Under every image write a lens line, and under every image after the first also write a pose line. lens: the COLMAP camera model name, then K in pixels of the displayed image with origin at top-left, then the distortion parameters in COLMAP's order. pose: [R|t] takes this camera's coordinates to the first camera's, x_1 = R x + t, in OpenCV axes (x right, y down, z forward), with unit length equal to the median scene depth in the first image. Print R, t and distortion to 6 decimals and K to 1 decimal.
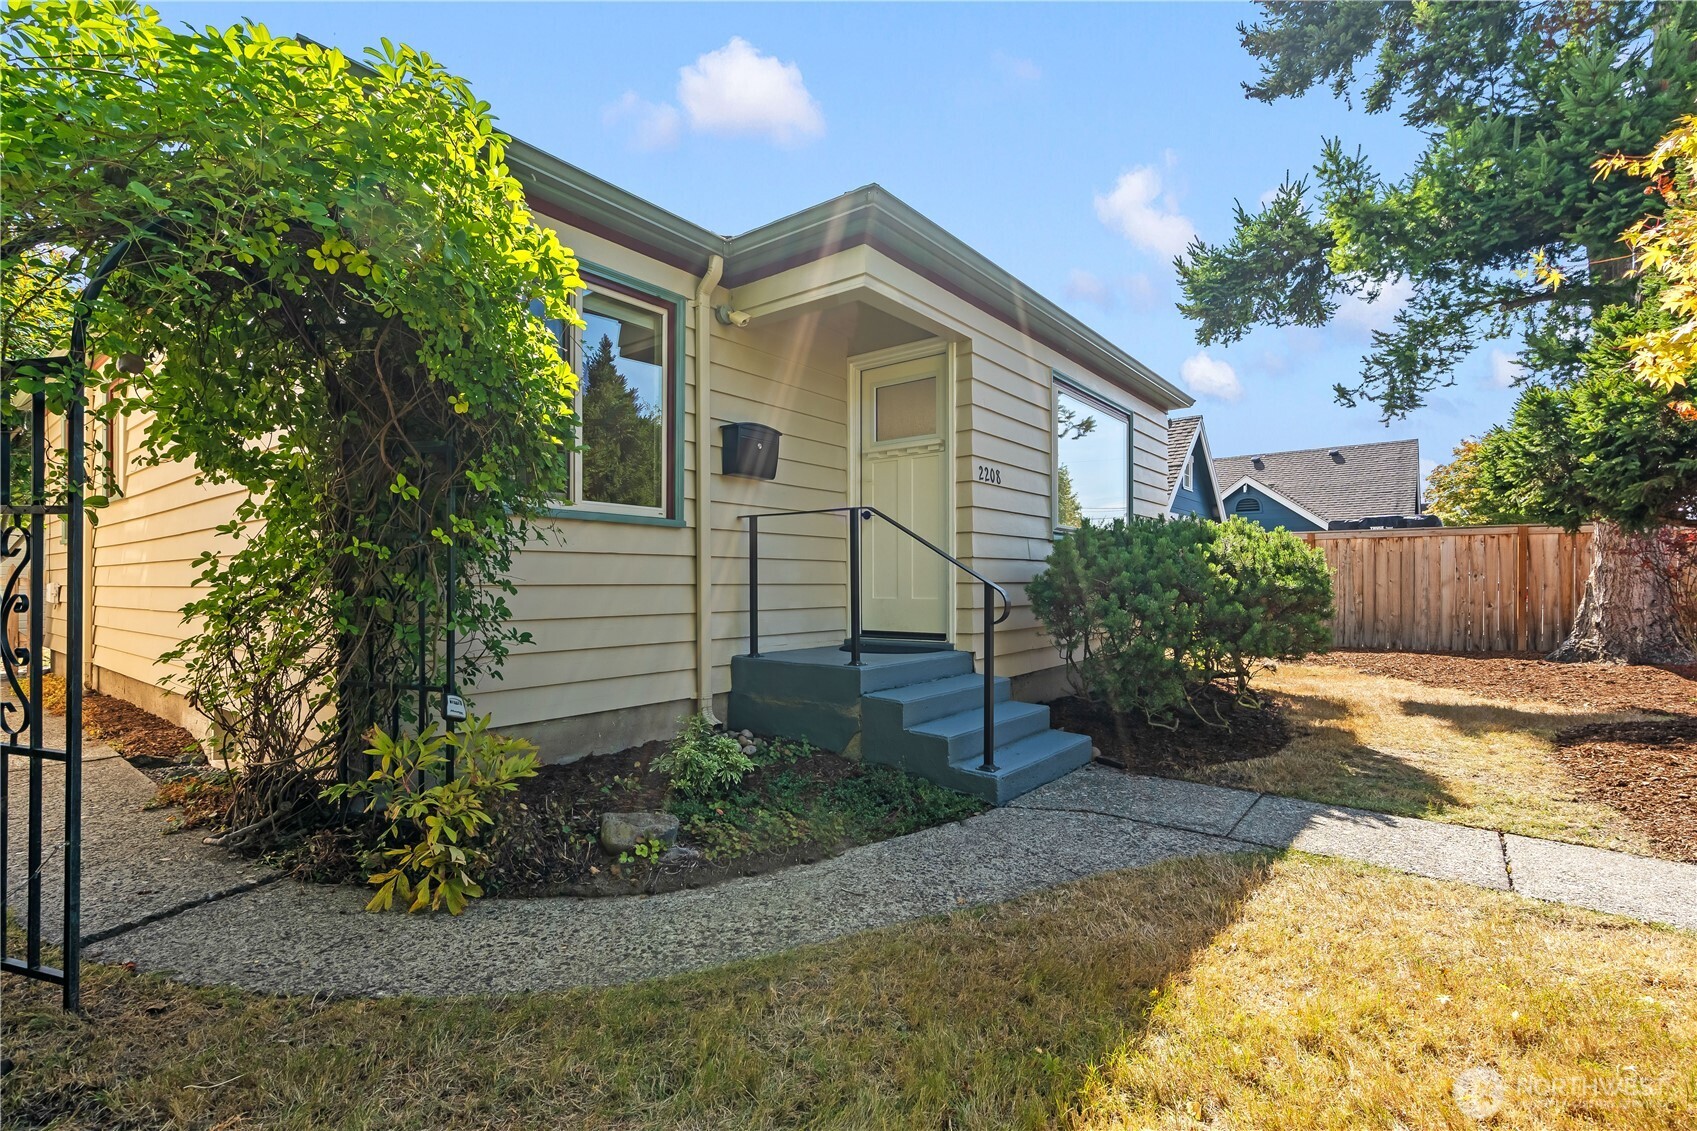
lens RADIAL K [[772.8, 0, 843.1], [0, 772.8, 562.9], [0, 0, 1]] dist [-0.004830, 0.001069]
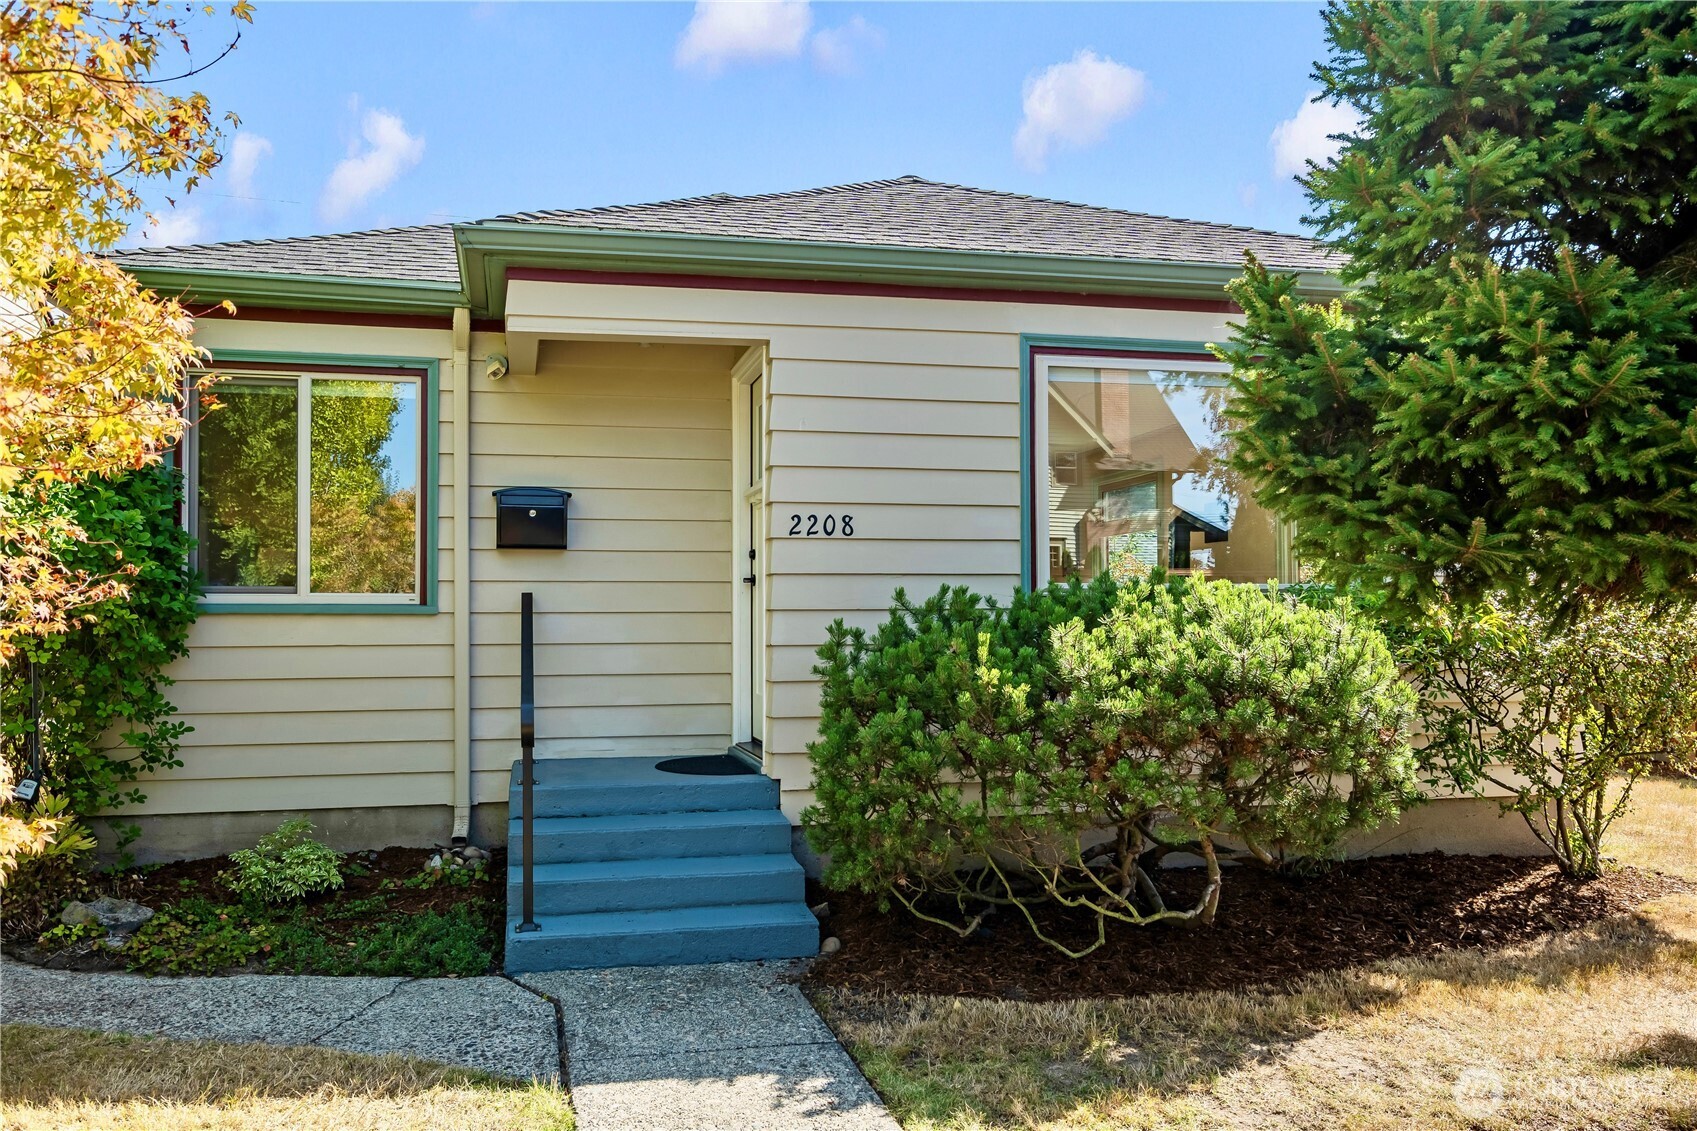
lens RADIAL K [[1322.0, 0, 848.5], [0, 1322.0, 565.5], [0, 0, 1]] dist [0.005336, 0.005948]
pose [[0.768906, -0.008735, -0.639302, 1.401885], [0.023830, 0.999603, 0.015003, -0.139266], [0.638918, -0.026771, 0.768809, 0.152515]]
